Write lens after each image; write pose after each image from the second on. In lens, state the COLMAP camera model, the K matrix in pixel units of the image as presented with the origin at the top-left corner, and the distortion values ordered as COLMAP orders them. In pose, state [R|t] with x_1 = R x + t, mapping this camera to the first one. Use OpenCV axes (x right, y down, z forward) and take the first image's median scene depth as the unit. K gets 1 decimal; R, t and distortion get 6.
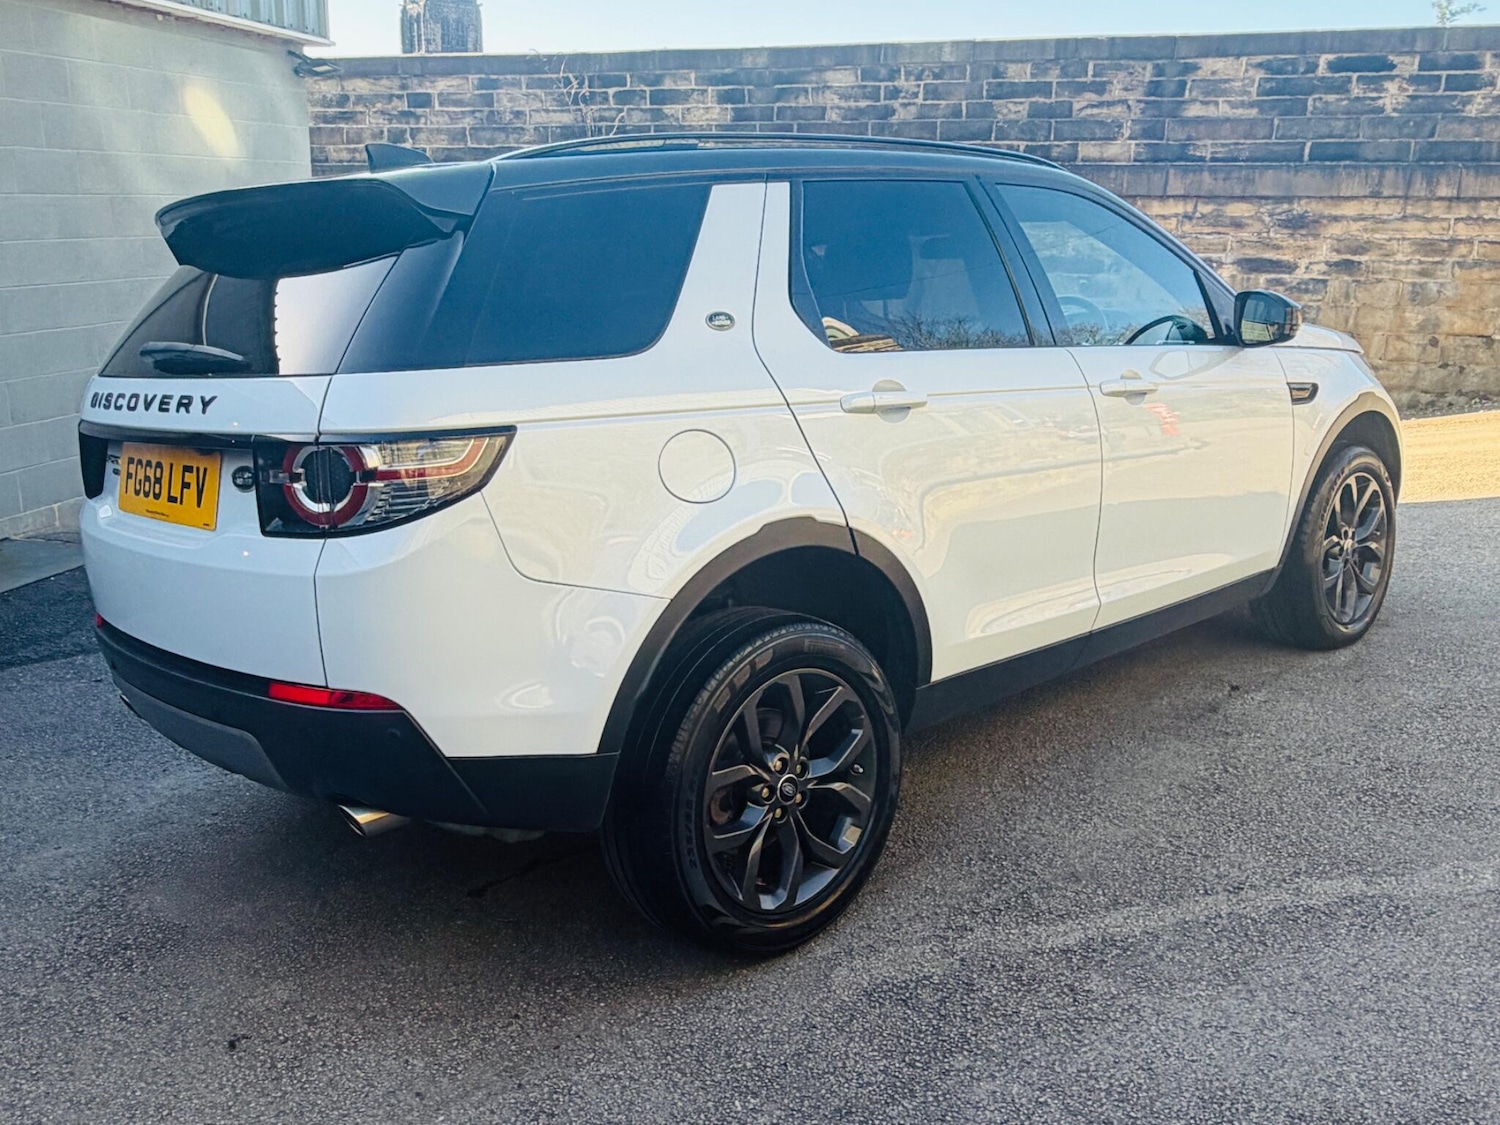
lens RADIAL K [[1337.1, 0, 751.2], [0, 1337.1, 527.8], [0, 0, 1]] dist [-0.007867, 0.011780]
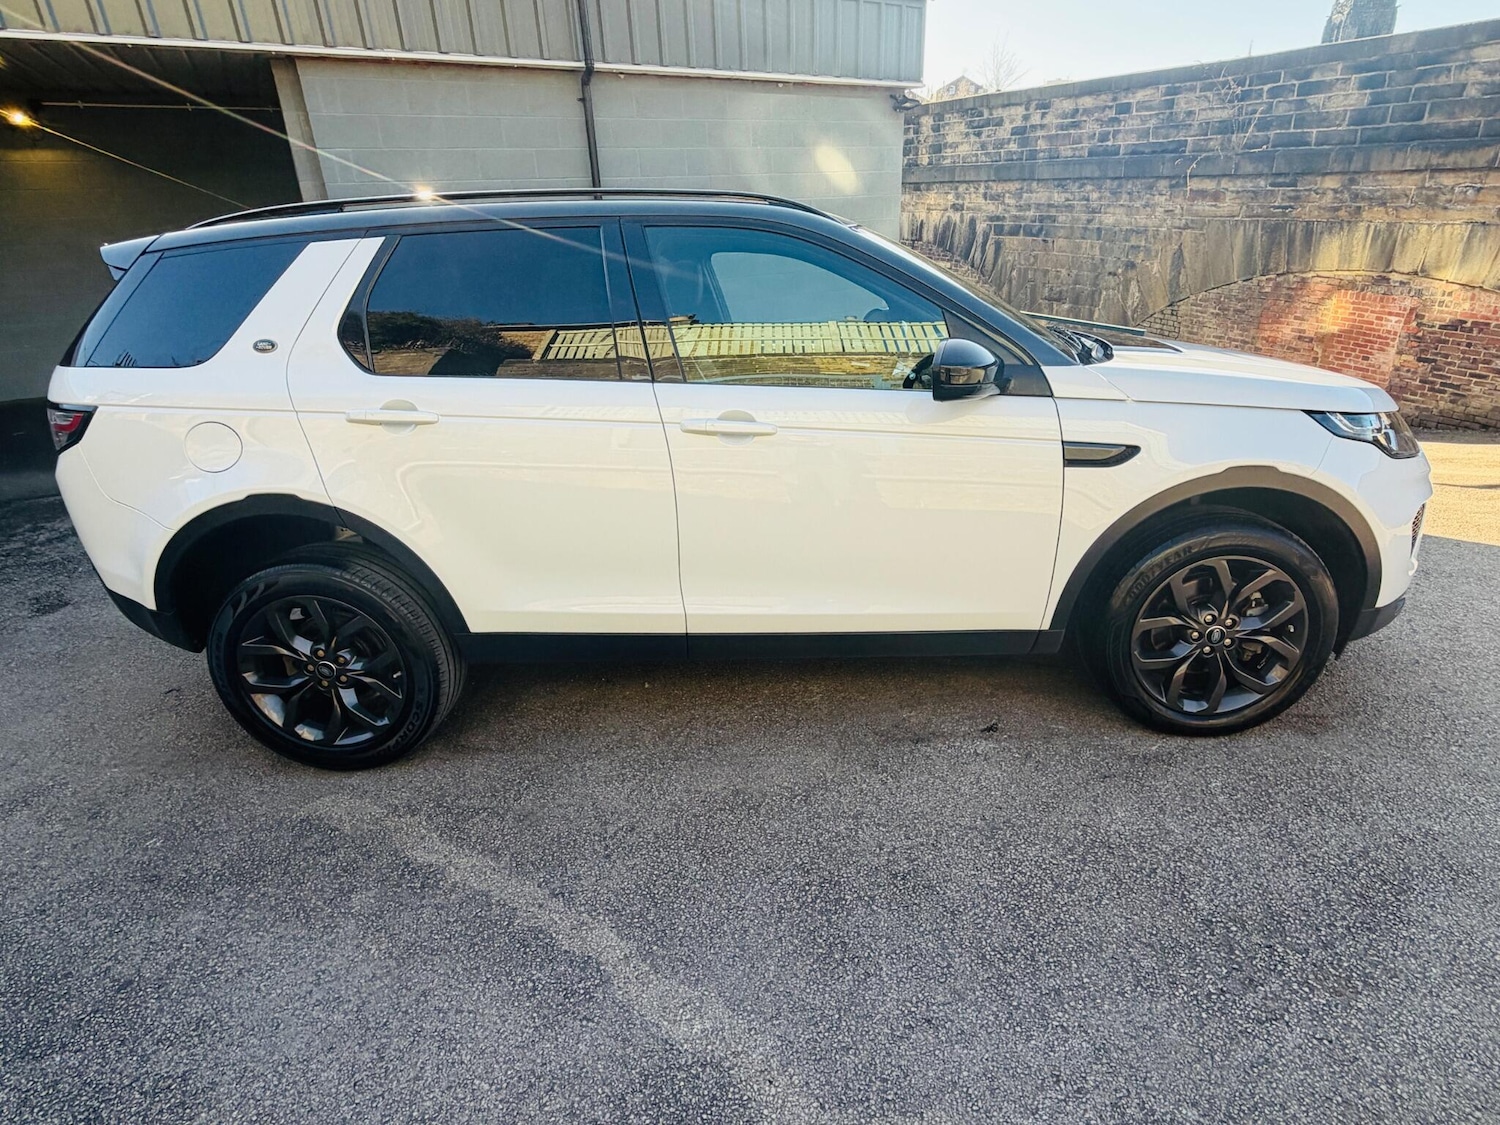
lens RADIAL K [[758.8, 0, 750.9], [0, 758.8, 545.7], [0, 0, 1]] dist [-0.004256, -0.001969]
pose [[0.727733, 0.264388, -0.632854, 0.114690], [-0.127106, 0.958720, 0.254363, -0.028070], [0.673980, -0.104668, 0.731297, 0.094955]]
